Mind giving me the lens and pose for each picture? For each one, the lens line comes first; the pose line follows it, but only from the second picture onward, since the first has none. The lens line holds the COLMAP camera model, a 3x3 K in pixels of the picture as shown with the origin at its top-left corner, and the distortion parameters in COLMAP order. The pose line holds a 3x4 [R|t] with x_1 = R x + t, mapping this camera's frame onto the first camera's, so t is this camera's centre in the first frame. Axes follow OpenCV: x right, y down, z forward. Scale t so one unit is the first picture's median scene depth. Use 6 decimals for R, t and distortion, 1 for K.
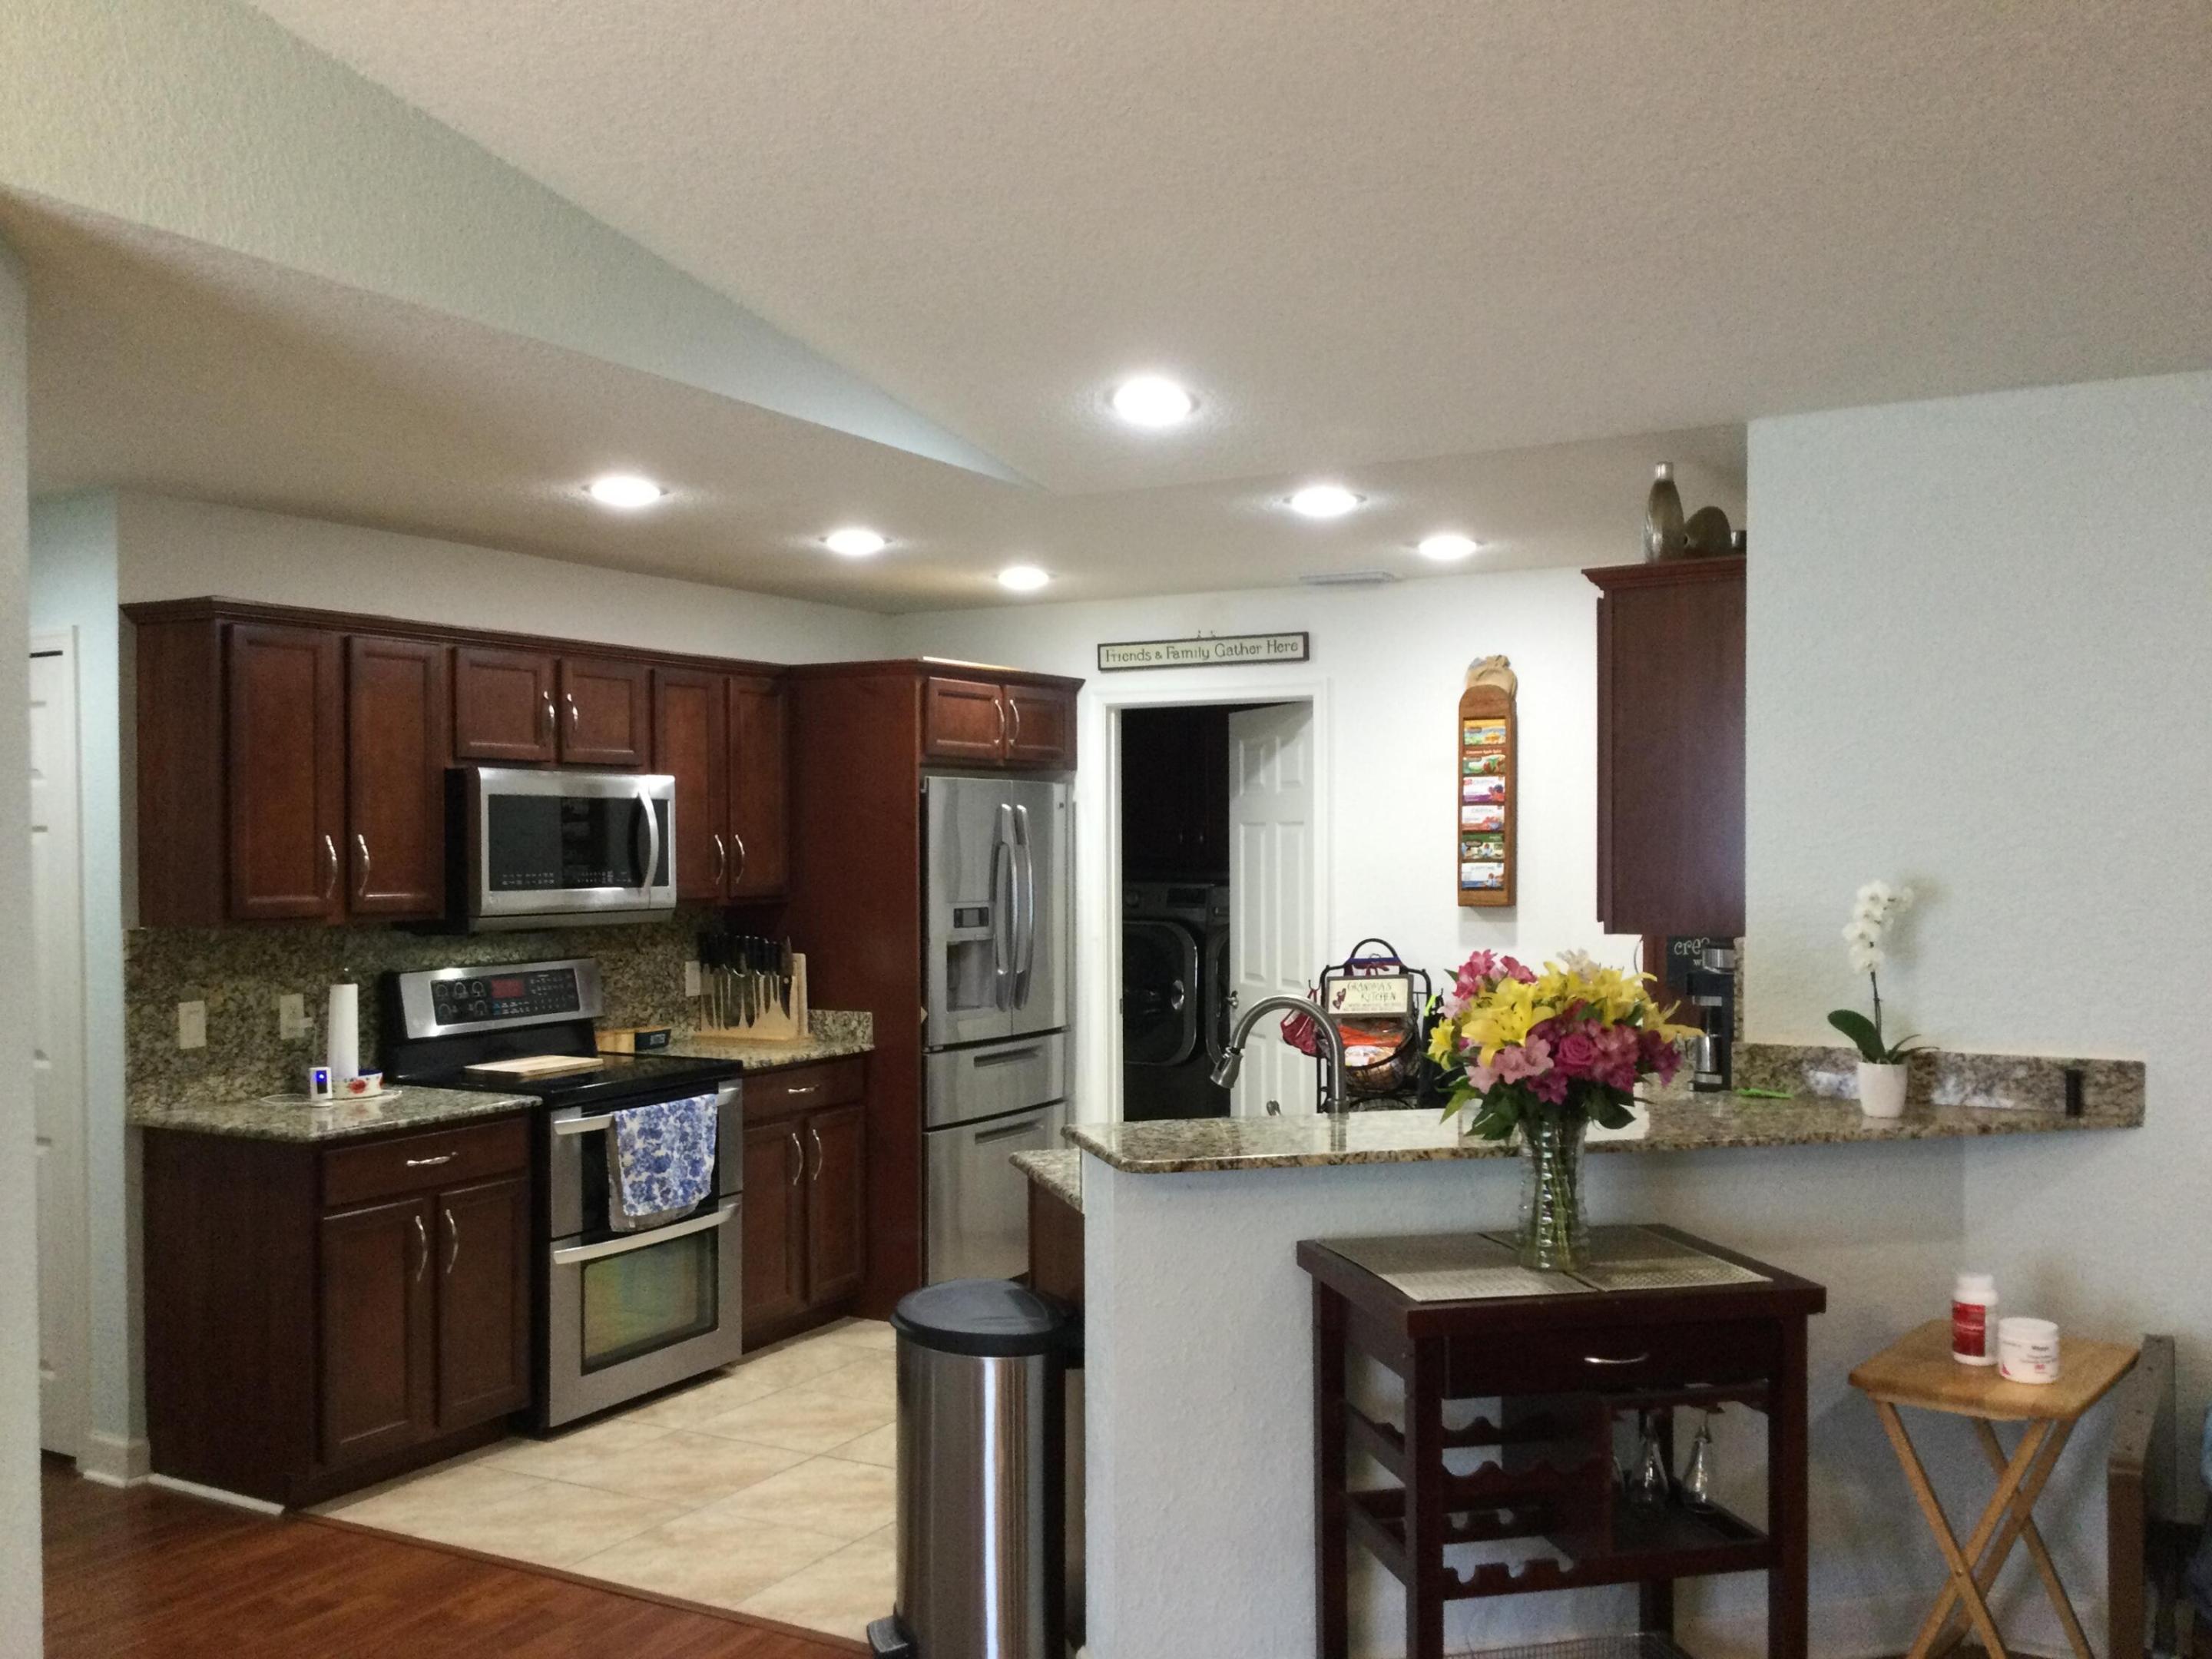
lens RADIAL K [[1988.8, 0, 1116.4], [0, 1988.8, 866.2], [0, 0, 1]] dist [0.137756, -0.292617]
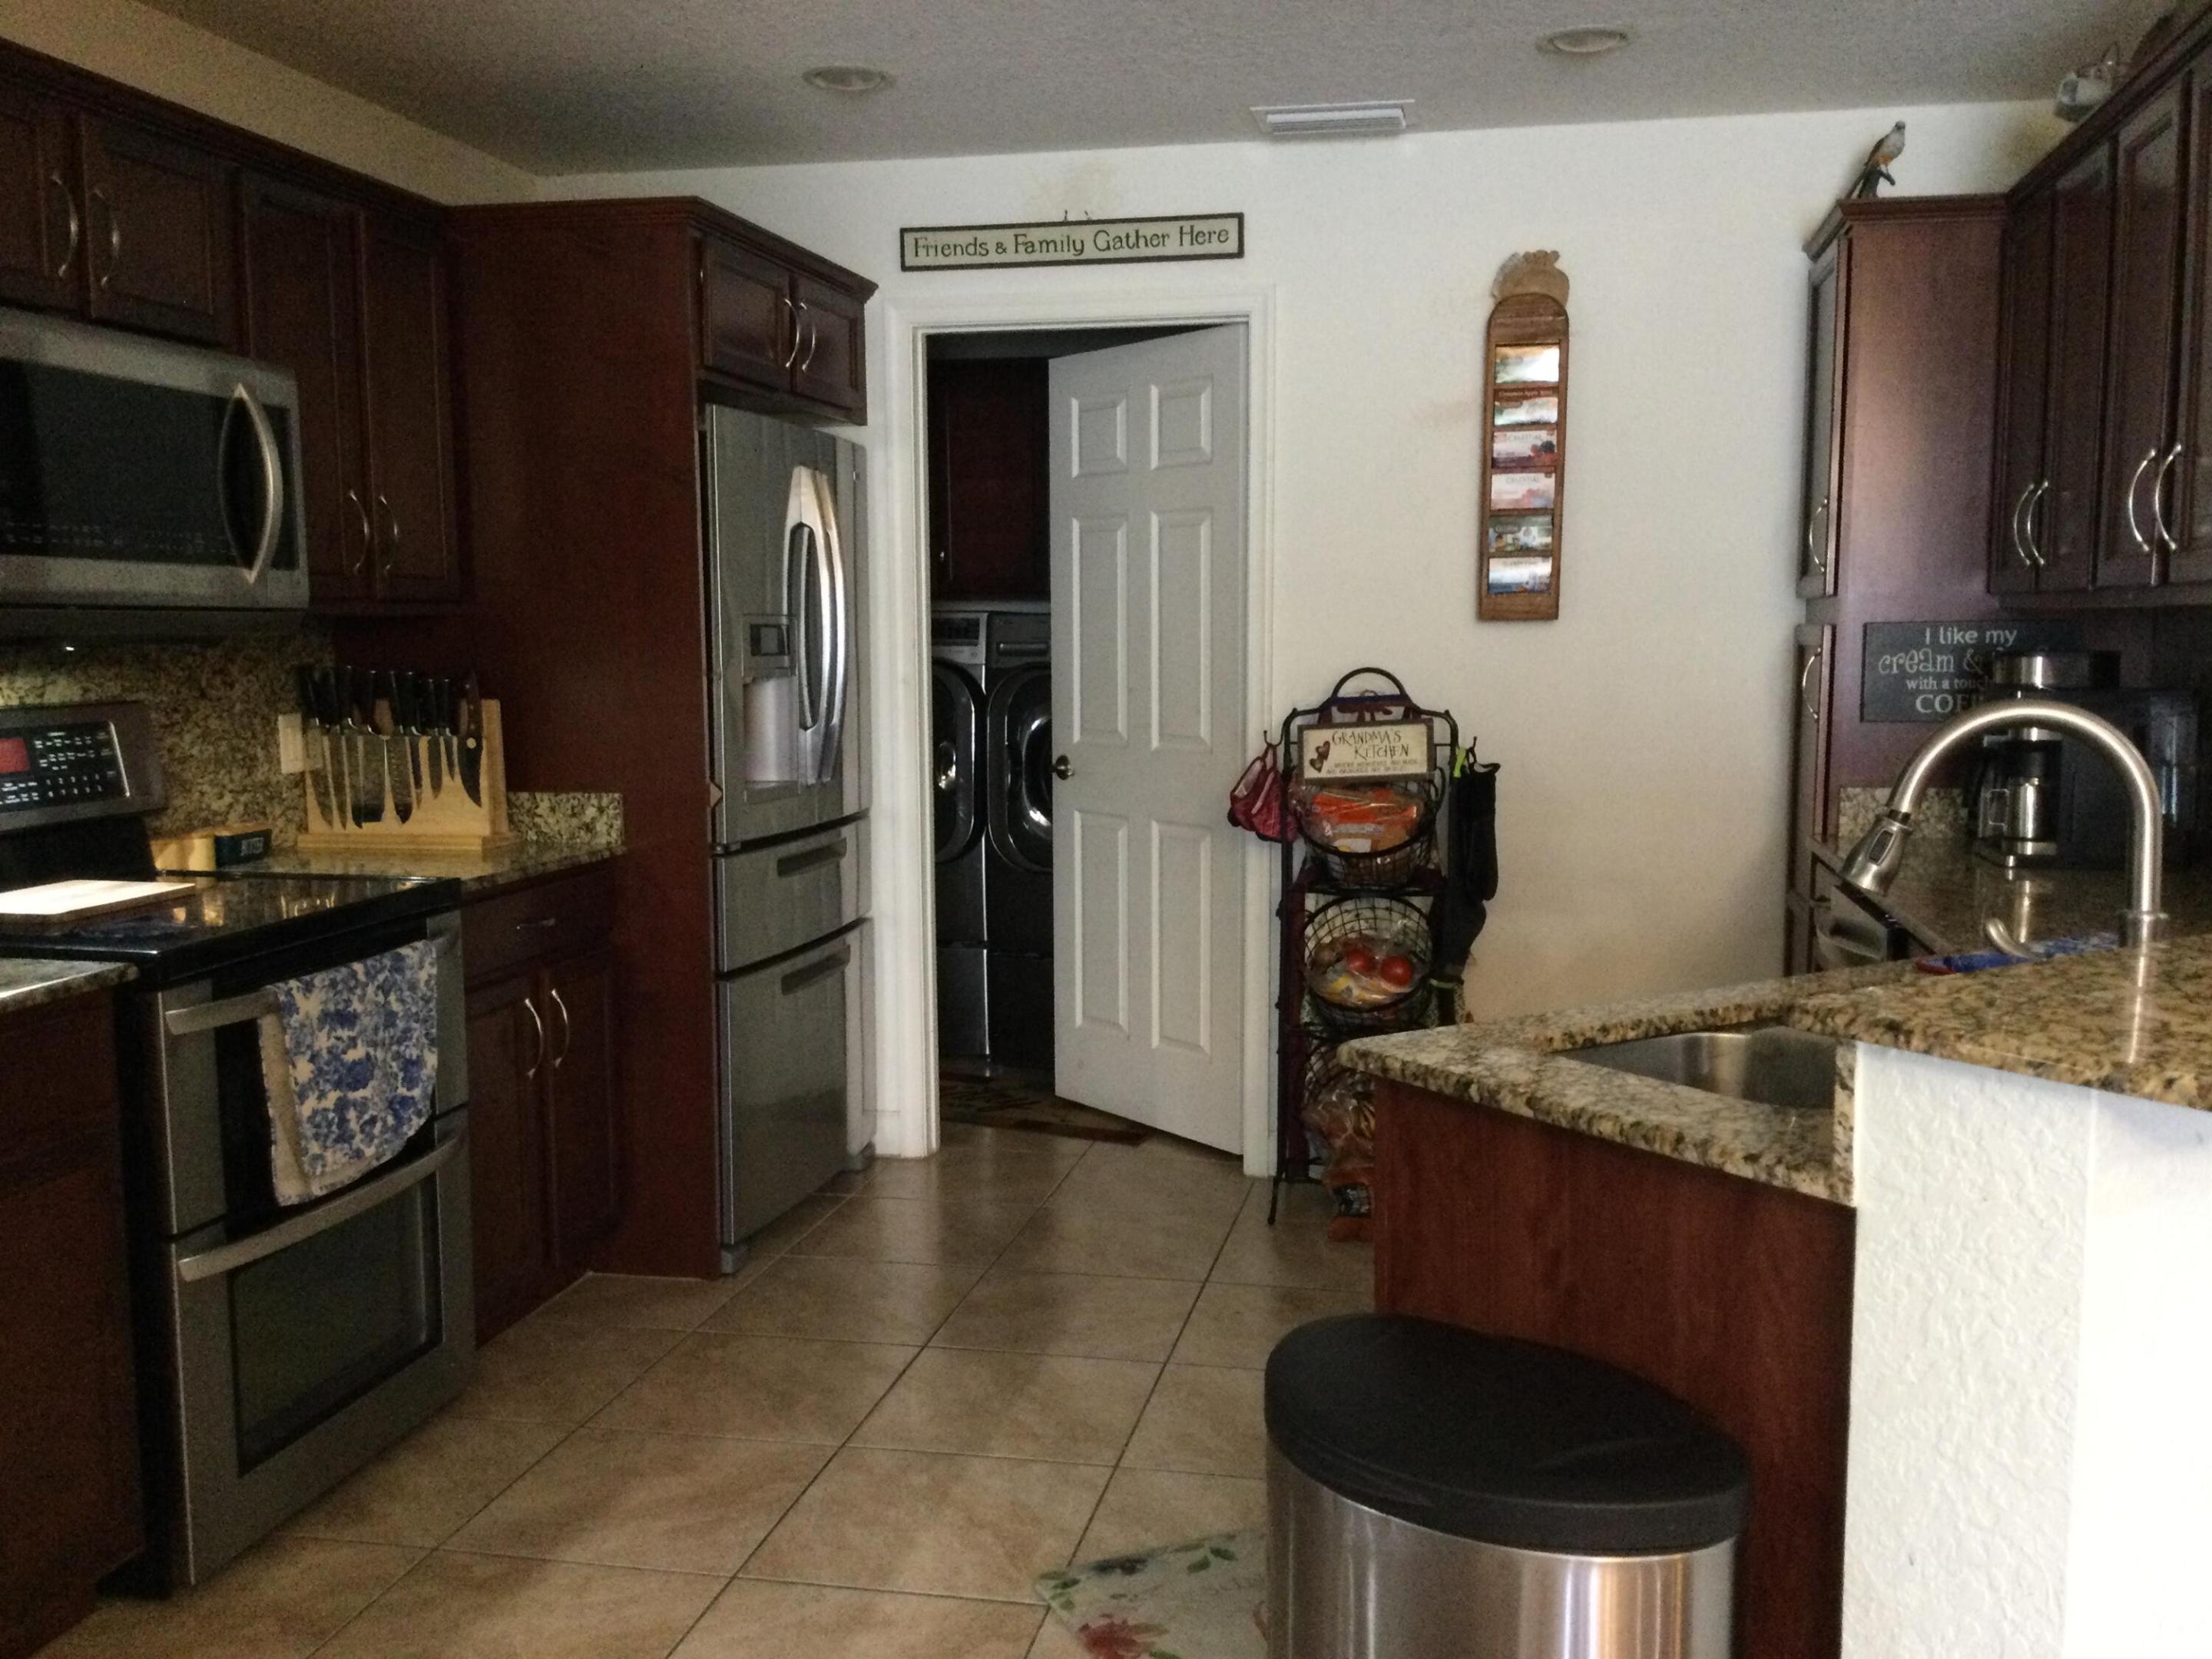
lens RADIAL K [[1988.8, 0, 1116.4], [0, 1988.8, 866.2], [0, 0, 1]] dist [0.137756, -0.292617]
pose [[0.953061, -0.036321, 0.300592, -0.181961], [0.004857, 0.994485, 0.104764, 0.035064], [-0.302739, -0.098387, 0.947982, 0.404136]]
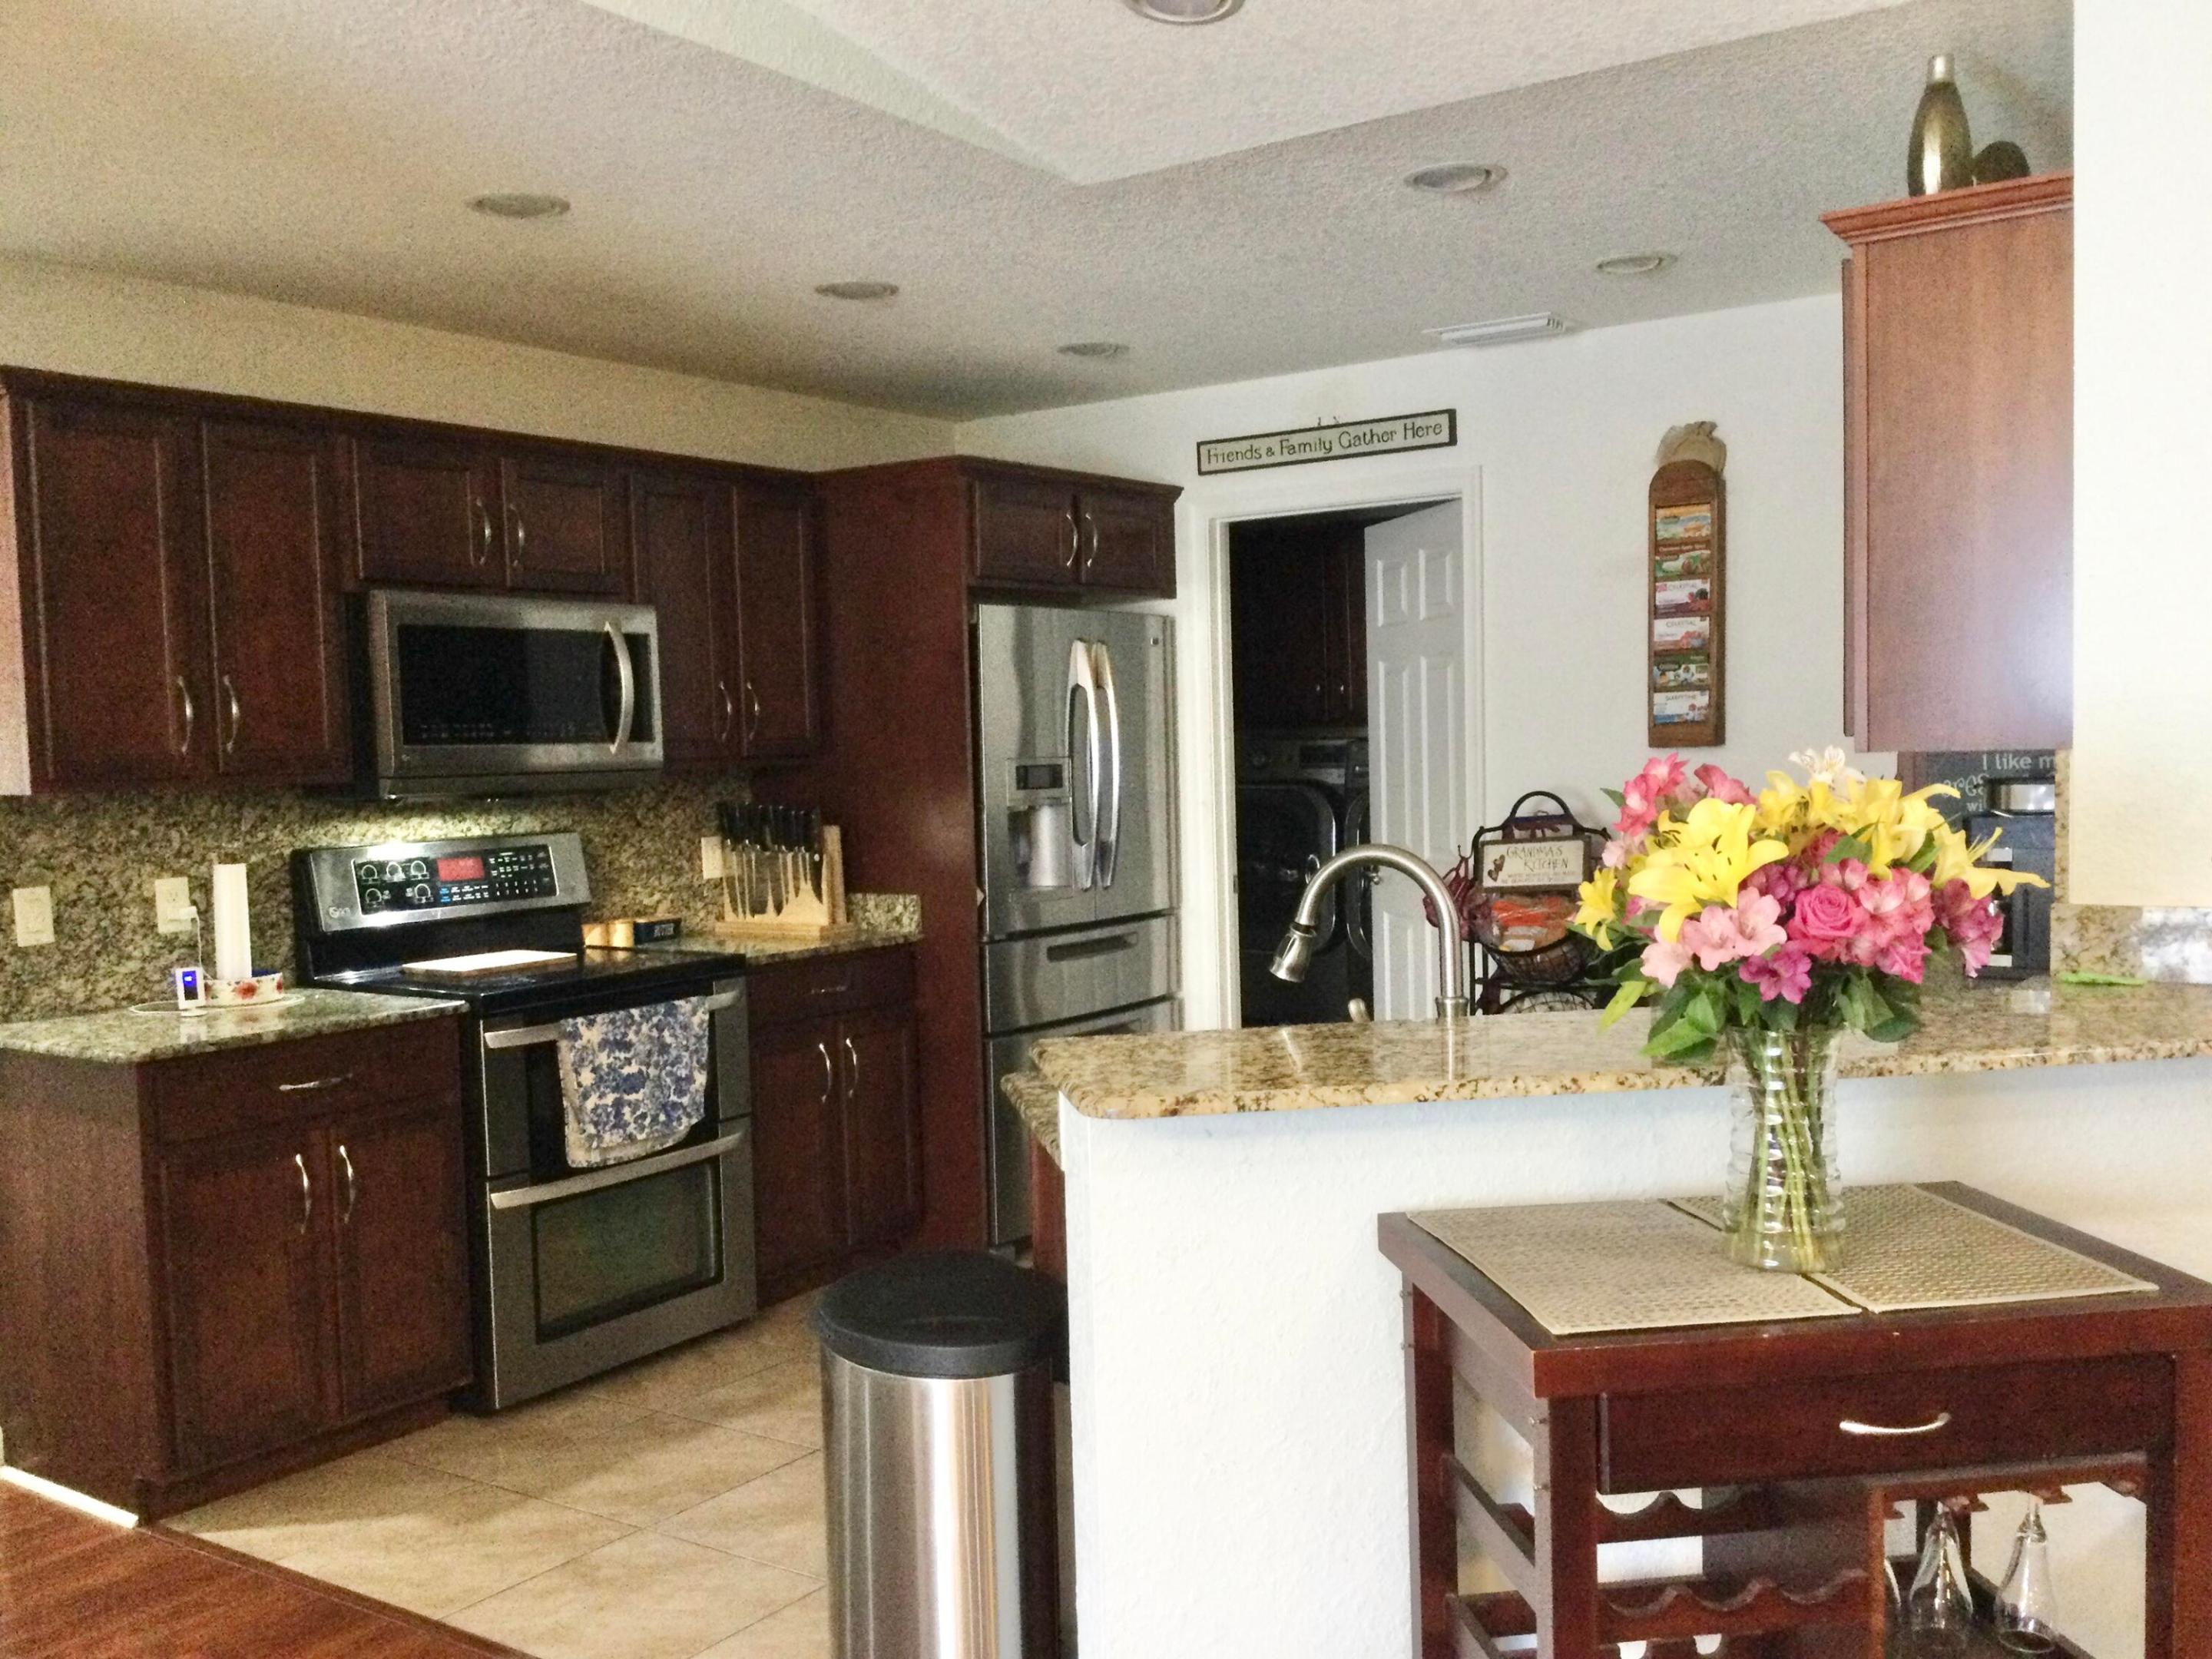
lens RADIAL K [[1998.1, 0, 1115.2], [0, 1998.1, 866.6], [0, 0, 1]] dist [0.131198, -0.272317]
pose [[0.995038, -0.017400, -0.097961, 0.042933], [0.022566, 0.998398, 0.051880, 0.023013], [0.096902, -0.053833, 0.993837, 0.208552]]
